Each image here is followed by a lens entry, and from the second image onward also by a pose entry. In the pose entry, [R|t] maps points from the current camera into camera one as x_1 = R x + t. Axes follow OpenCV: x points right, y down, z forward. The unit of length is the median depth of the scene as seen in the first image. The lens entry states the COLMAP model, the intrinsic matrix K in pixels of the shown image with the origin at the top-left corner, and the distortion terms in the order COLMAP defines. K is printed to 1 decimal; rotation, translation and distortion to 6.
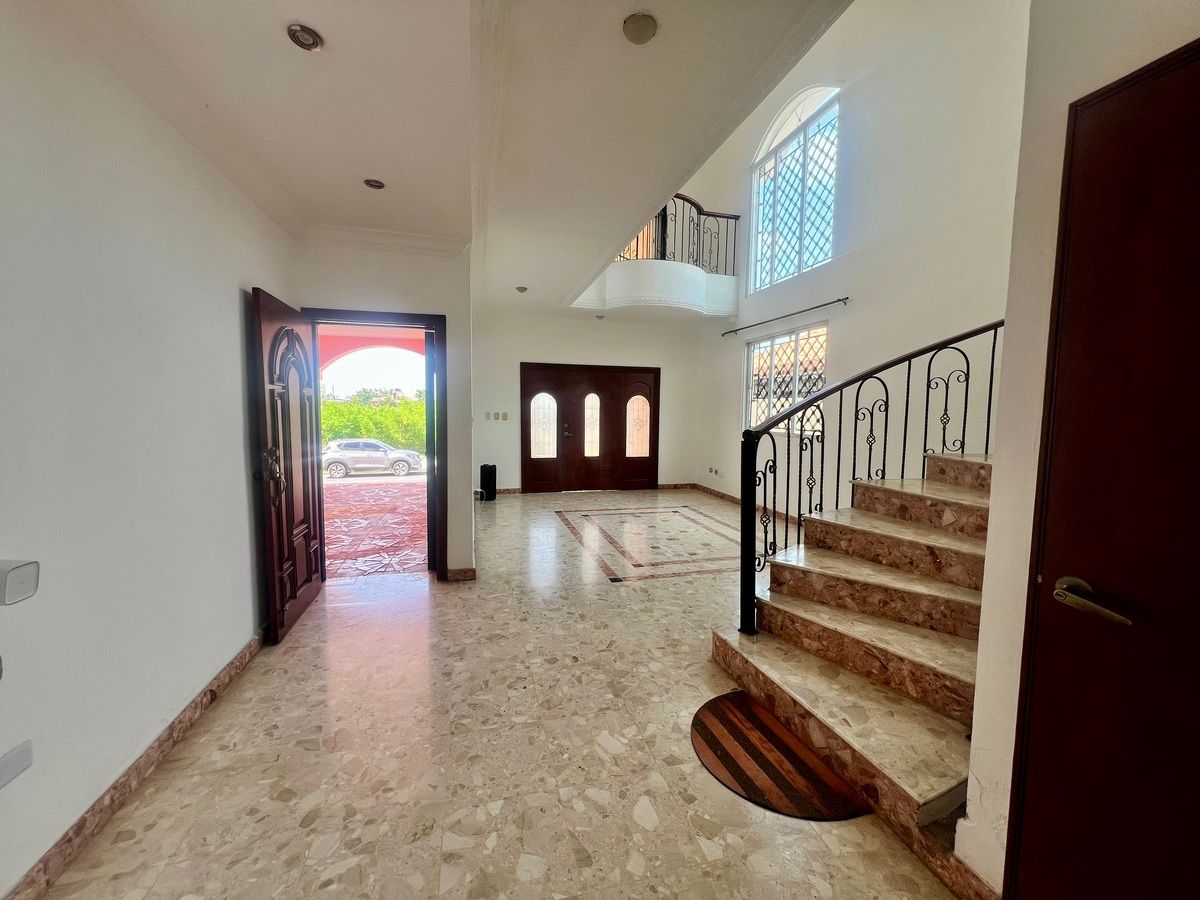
lens RADIAL K [[480.7, 0, 601.3], [0, 480.7, 451.7], [0, 0, 1]] dist [-0.003744, 0.000159]
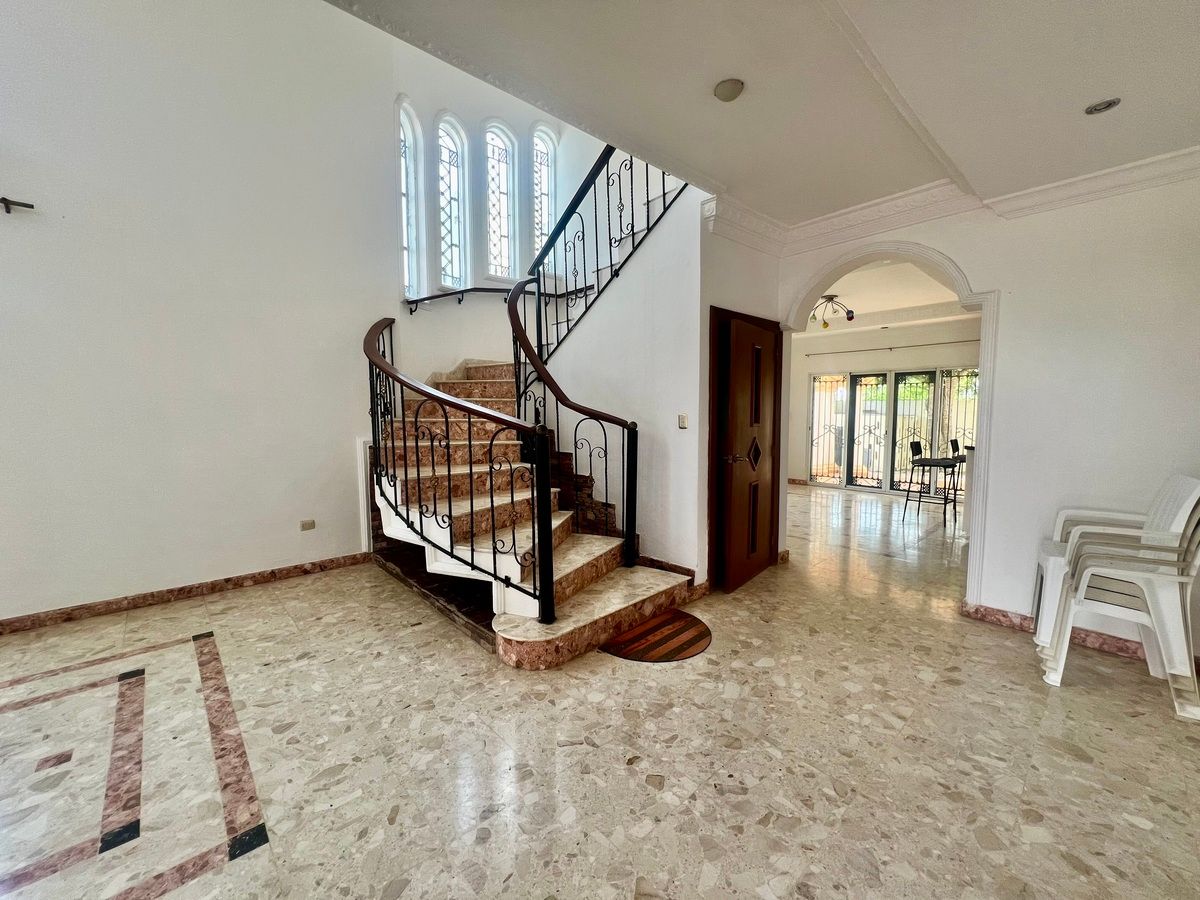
lens RADIAL K [[480.7, 0, 597.6], [0, 480.7, 446.9], [0, 0, 1]] dist [-0.003744, 0.000159]
pose [[-0.459895, -0.075839, 0.884729, -0.631473], [0.072377, 0.989830, 0.122471, -0.112312], [-0.885019, 0.120357, -0.449729, 1.342130]]
